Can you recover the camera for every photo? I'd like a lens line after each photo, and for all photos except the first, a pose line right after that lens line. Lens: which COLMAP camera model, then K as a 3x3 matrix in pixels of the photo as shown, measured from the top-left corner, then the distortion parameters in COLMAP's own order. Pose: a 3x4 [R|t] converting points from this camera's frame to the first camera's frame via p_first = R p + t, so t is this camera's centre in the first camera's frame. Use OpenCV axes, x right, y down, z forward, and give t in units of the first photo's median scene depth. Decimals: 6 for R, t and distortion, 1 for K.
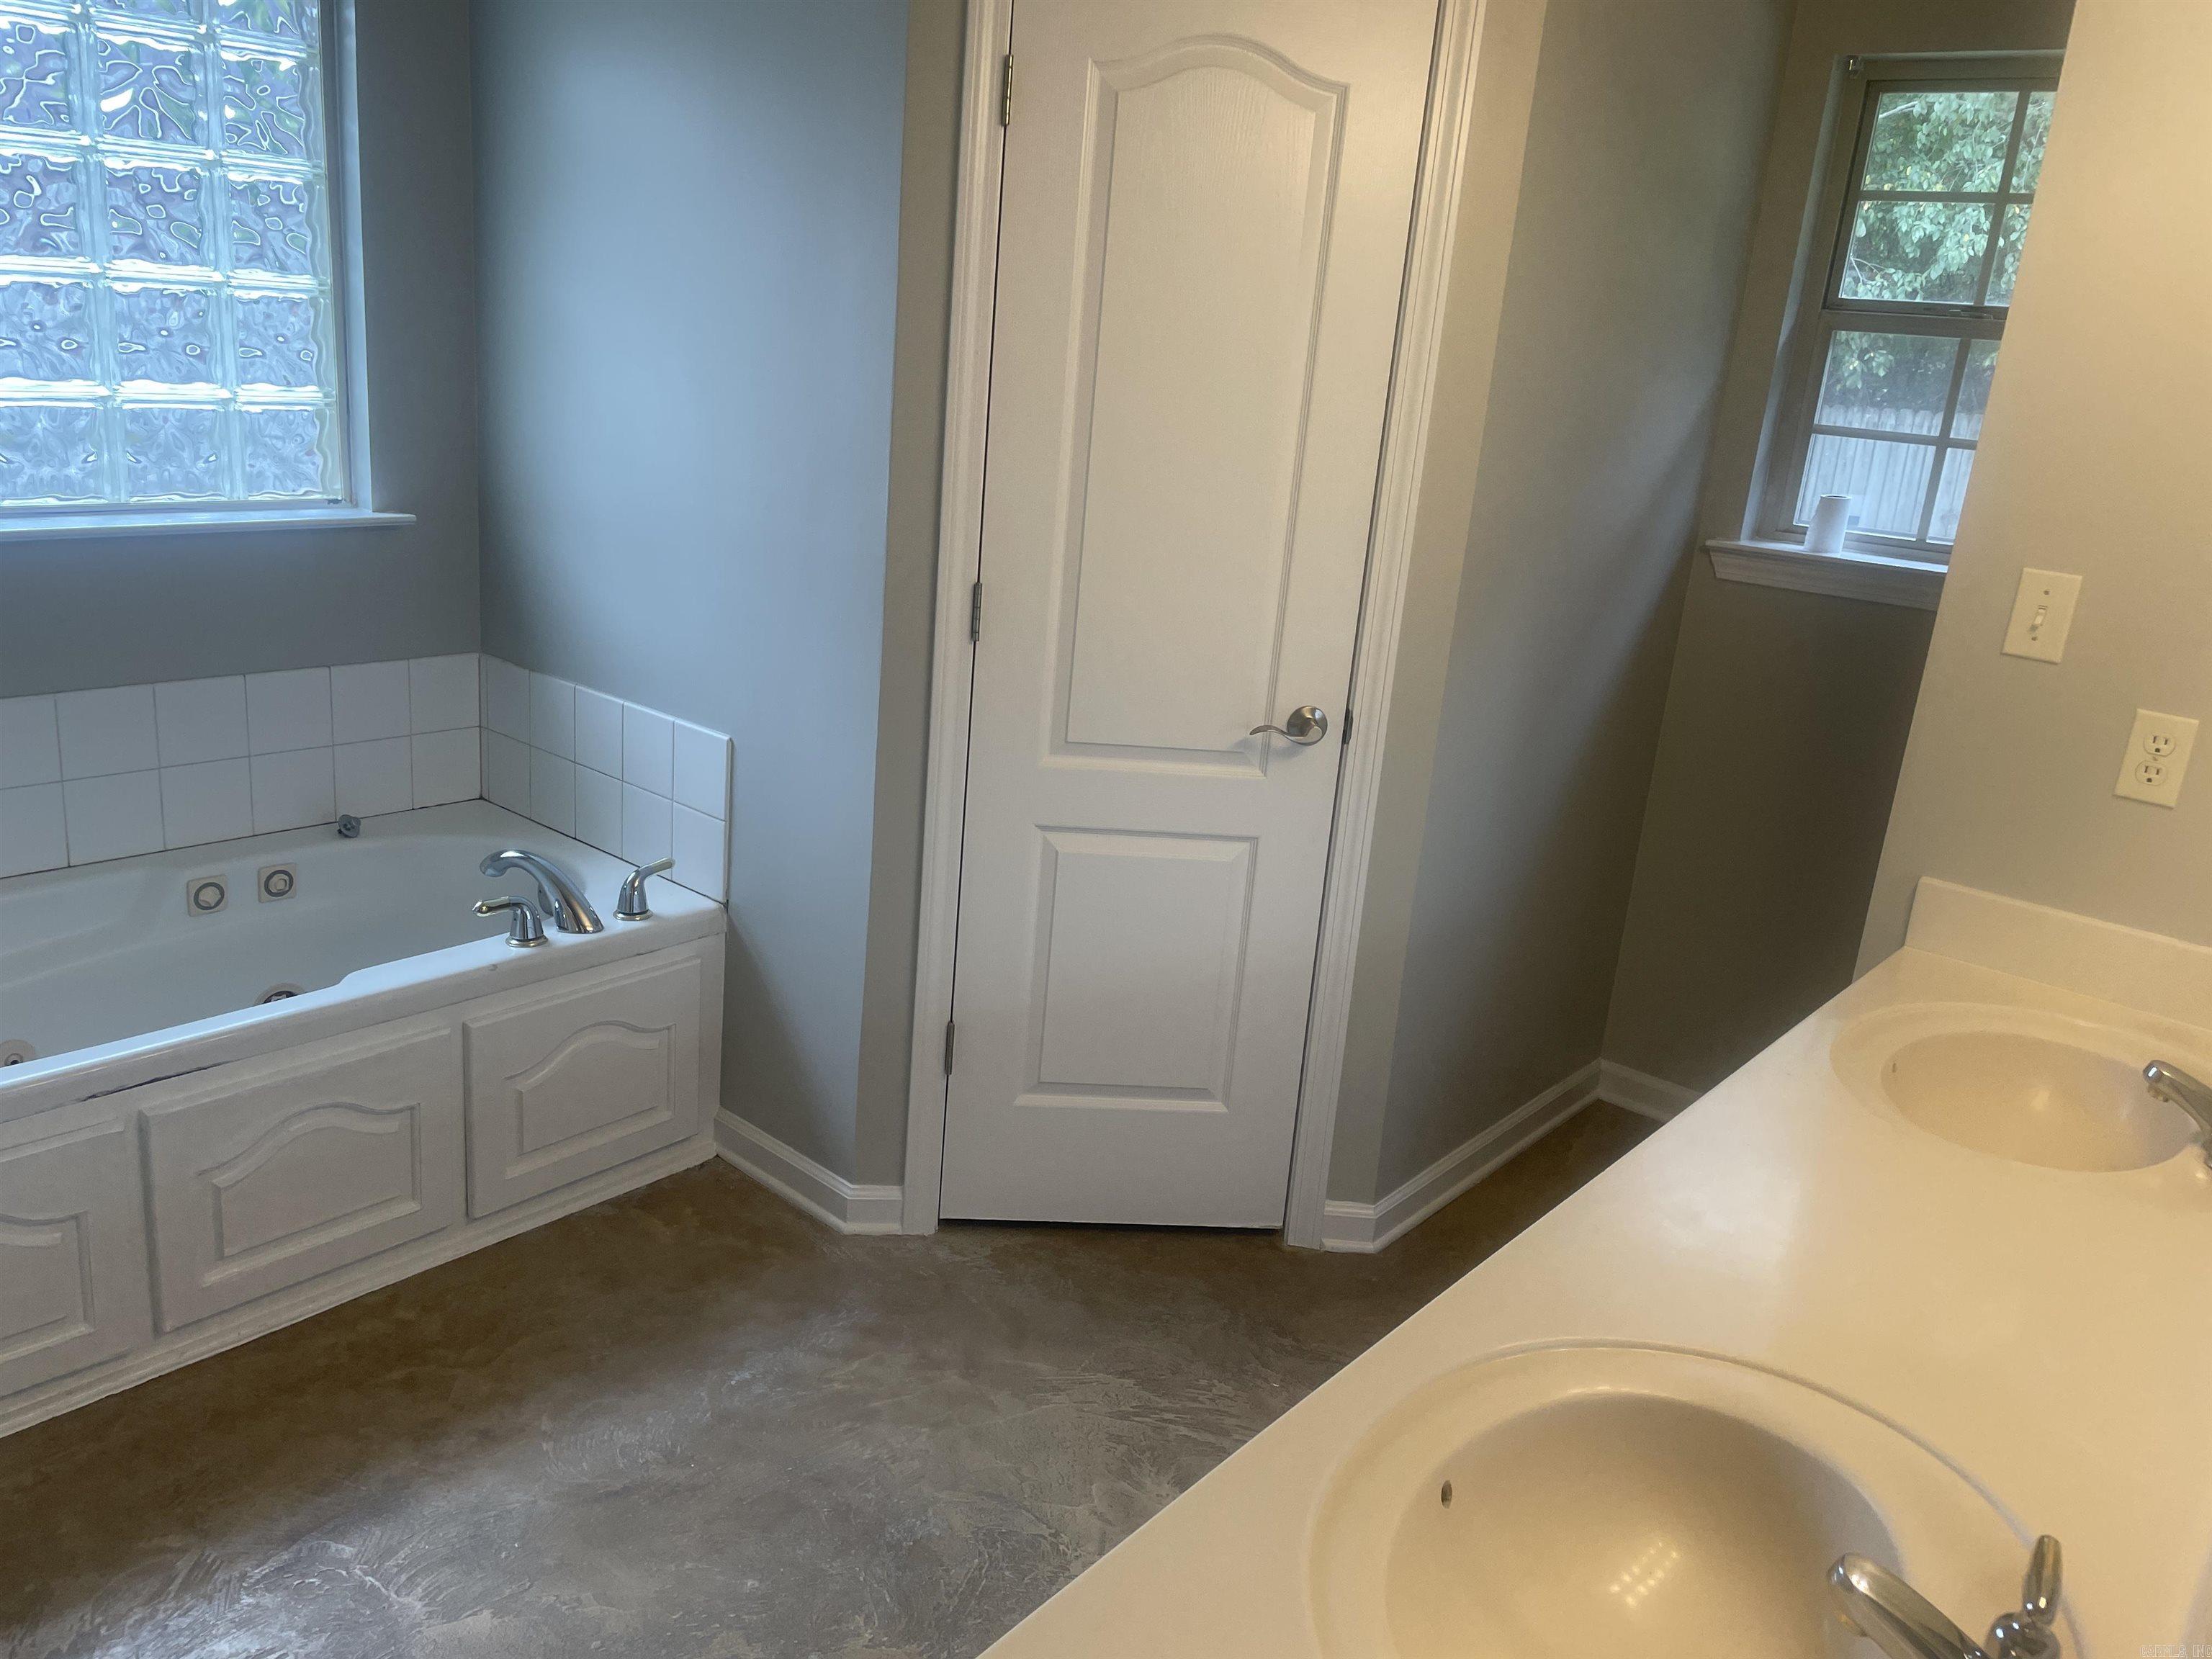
lens RADIAL K [[1672.5, 0, 1115.9], [0, 1672.5, 816.6], [0, 0, 1]] dist [0.098966, -0.124302]
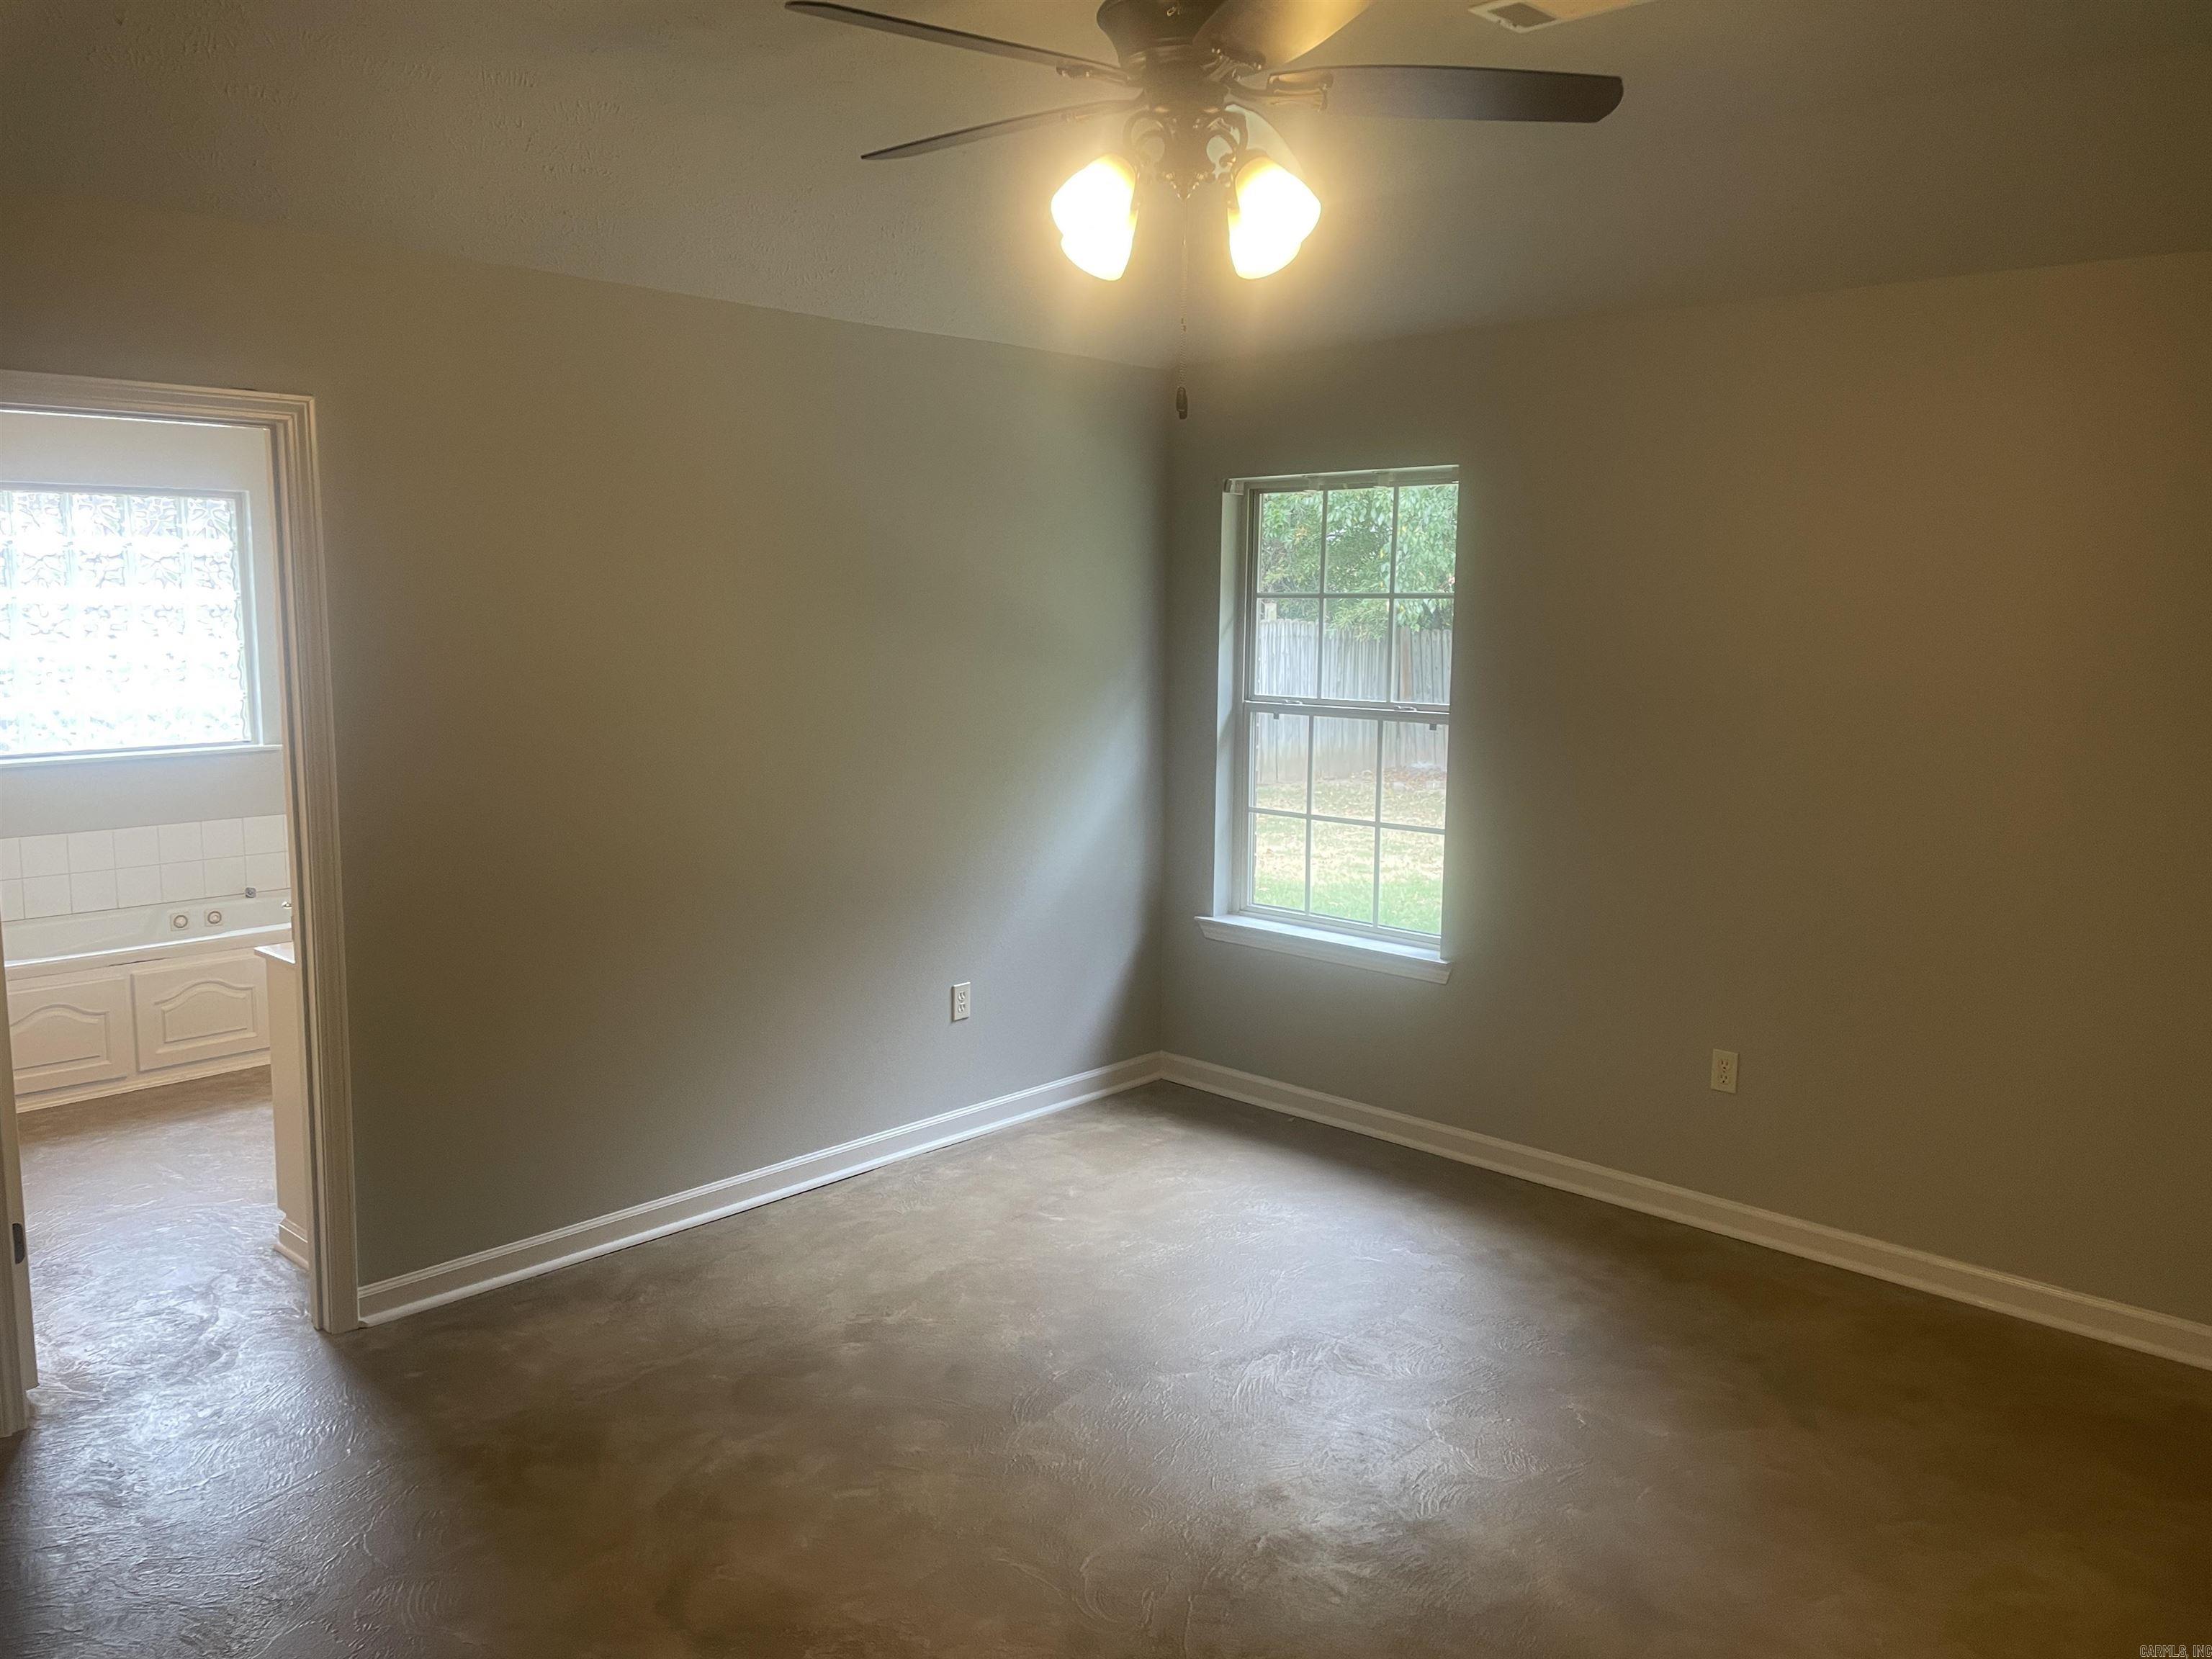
lens RADIAL K [[1672.5, 0, 1115.9], [0, 1672.5, 816.6], [0, 0, 1]] dist [0.098966, -0.124302]
pose [[0.995511, -0.071040, -0.062543, 0.800069], [0.060518, 0.985825, -0.156480, 0.326951], [0.072773, 0.151992, 0.985699, -1.074653]]
